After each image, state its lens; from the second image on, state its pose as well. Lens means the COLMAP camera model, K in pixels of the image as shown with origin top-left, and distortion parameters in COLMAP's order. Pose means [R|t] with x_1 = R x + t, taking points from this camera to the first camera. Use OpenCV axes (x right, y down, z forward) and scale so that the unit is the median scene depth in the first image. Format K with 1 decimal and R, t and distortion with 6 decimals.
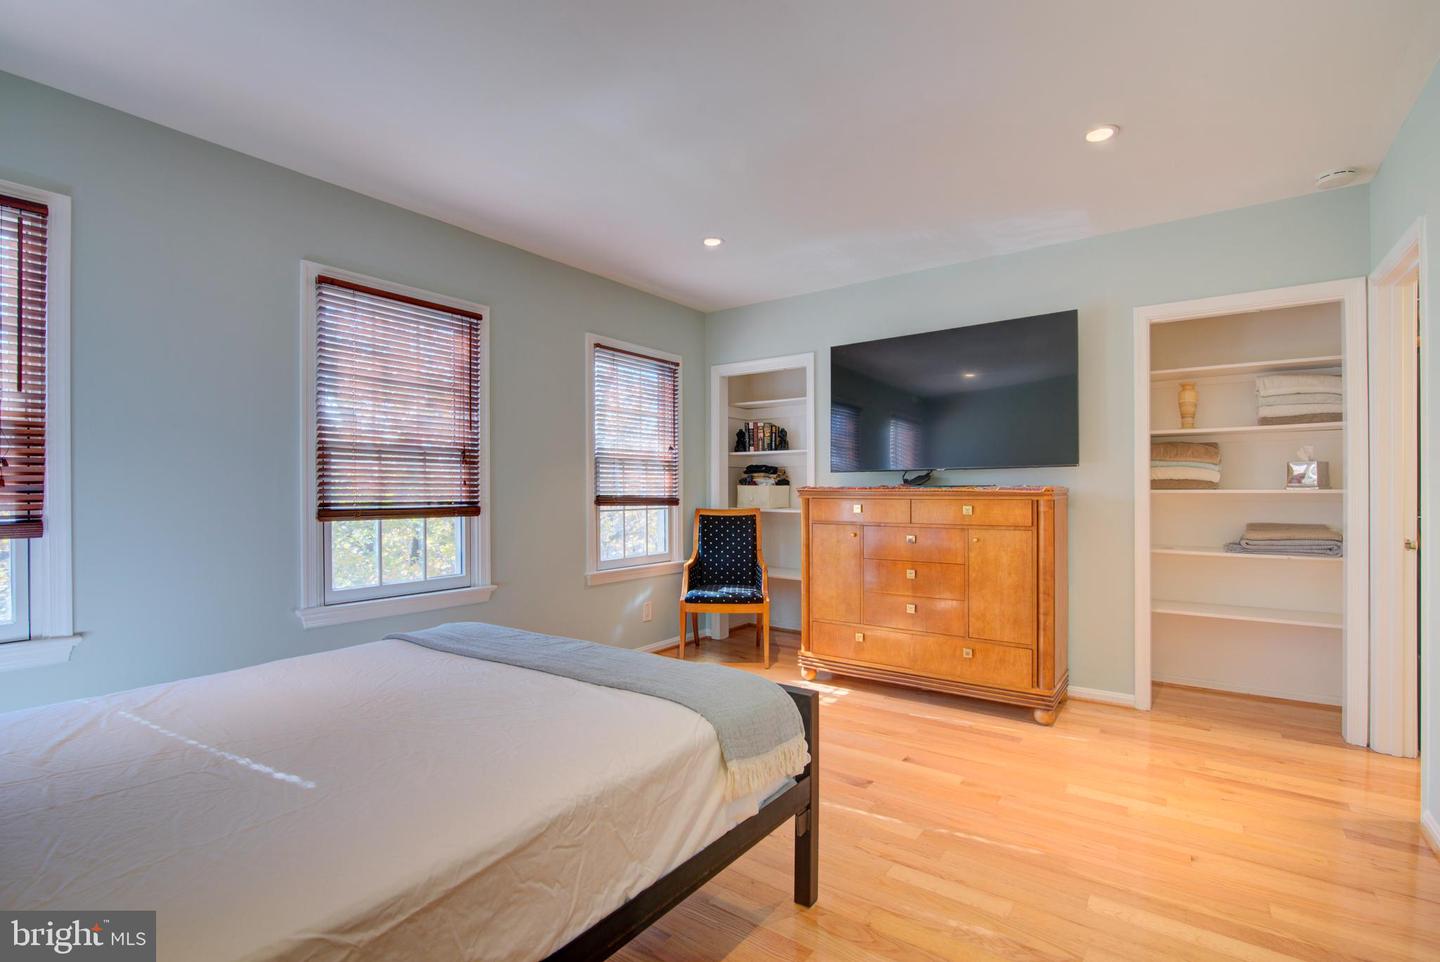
lens RADIAL K [[659.9, 0, 726.9], [0, 659.9, 488.7], [0, 0, 1]] dist [-0.020232, 0.001975]
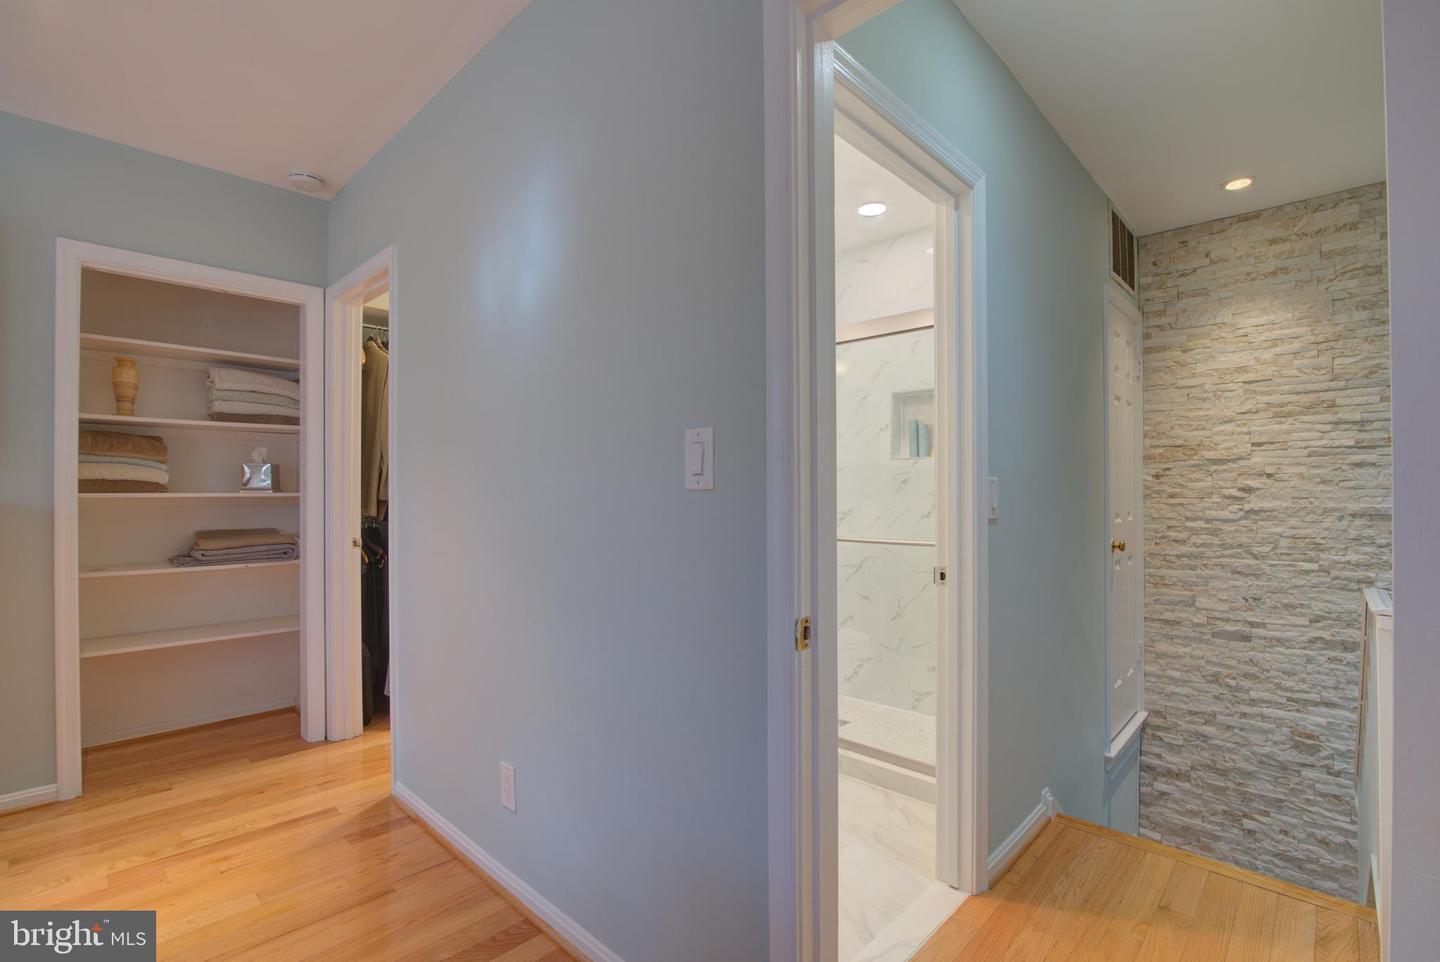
lens RADIAL K [[659.9, 0, 718.1], [0, 659.9, 486.2], [0, 0, 1]] dist [-0.020232, 0.001975]
pose [[0.136921, 0.009190, 0.990539, 0.026117], [-0.000211, 0.999957, -0.009248, 0.000385], [-0.990582, 0.001057, 0.136917, 0.194294]]
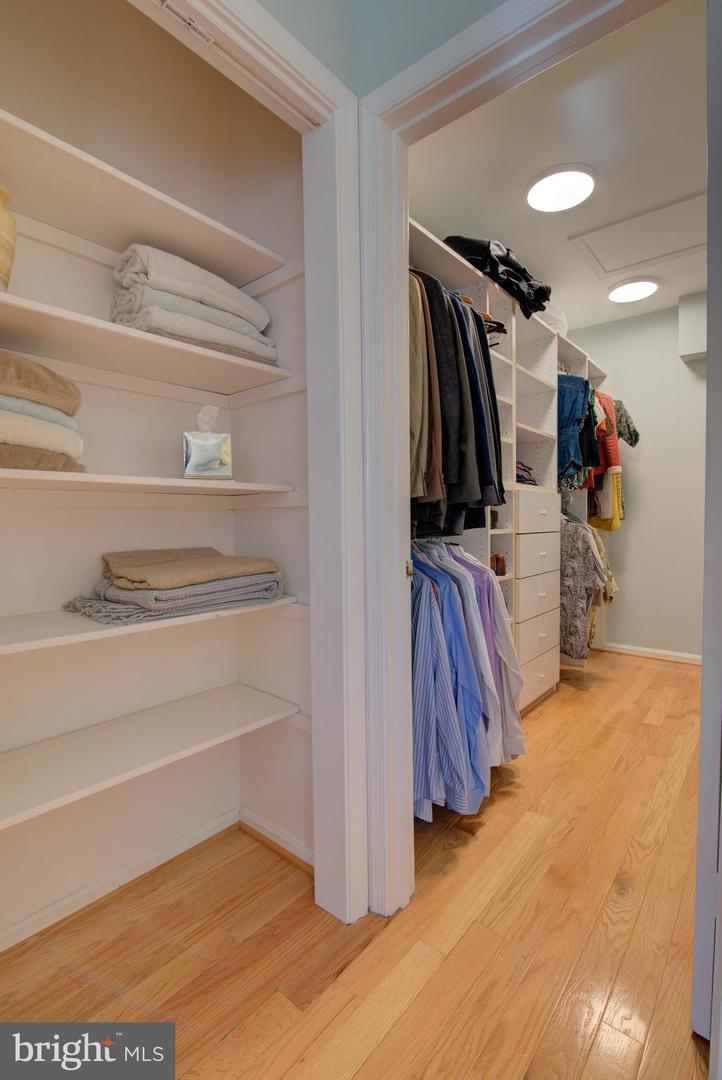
lens RADIAL K [[494.9, 0, 366.2], [0, 494.9, 541.6], [0, 0, 1]] dist [-0.020232, 0.001975]
pose [[0.084075, -0.039372, 0.995681, 0.475250], [0.011876, 0.999188, 0.038508, 0.034067], [-0.996389, 0.008587, 0.084474, 0.823096]]
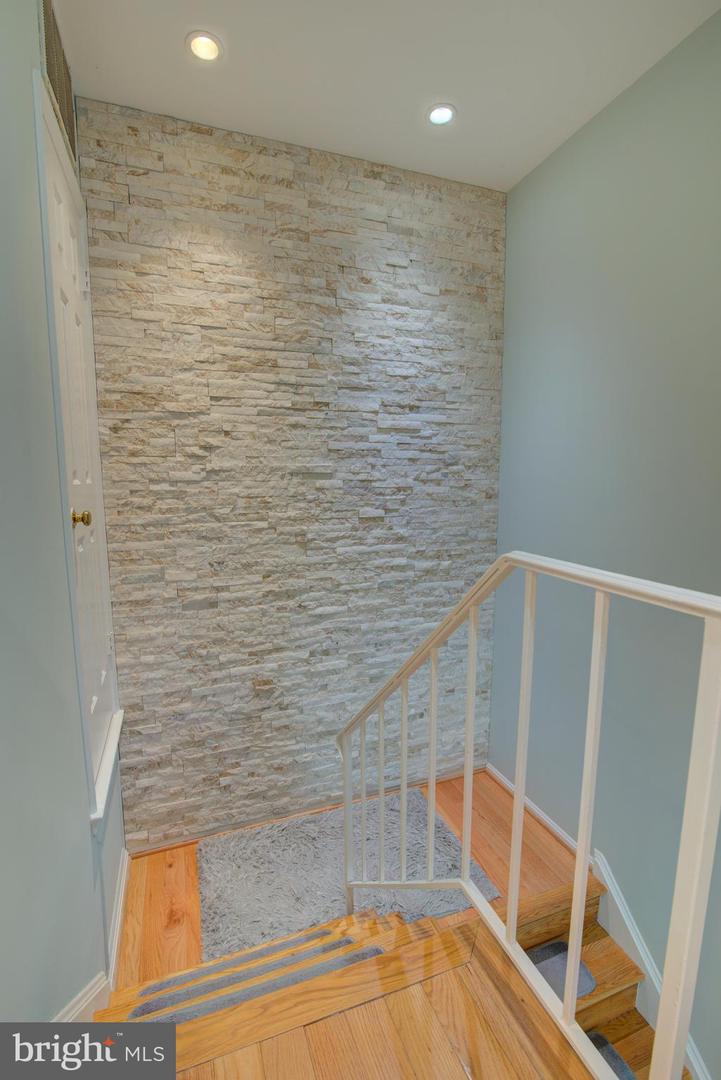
lens RADIAL K [[494.9, 0, 366.1], [0, 494.9, 544.4], [0, 0, 1]] dist [-0.020232, 0.001975]
pose [[-0.833894, -0.071556, 0.547267, 0.514840], [0.001304, 0.991302, 0.131602, 0.037966], [-0.551924, 0.110455, -0.826547, 0.010551]]
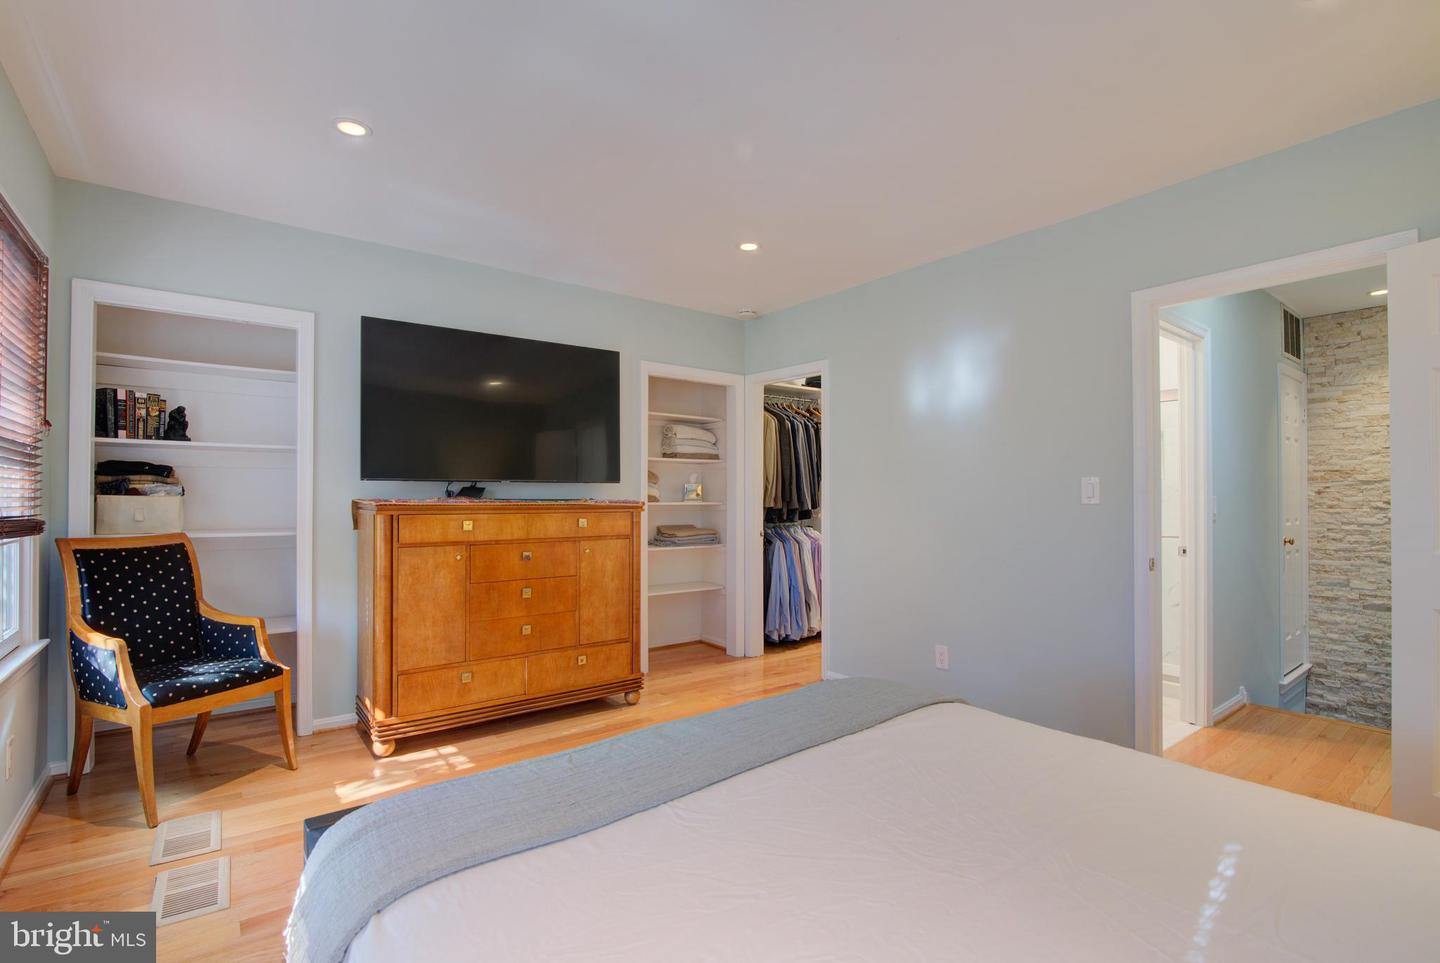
lens RADIAL K [[659.9, 0, 733.1], [0, 659.9, 488.7], [0, 0, 1]] dist [-0.020232, 0.001975]
pose [[0.282673, 0.016257, 0.959078, -0.562864], [-0.004029, 0.999868, -0.015761, -0.005936], [-0.959208, 0.000591, 0.282701, 0.467569]]
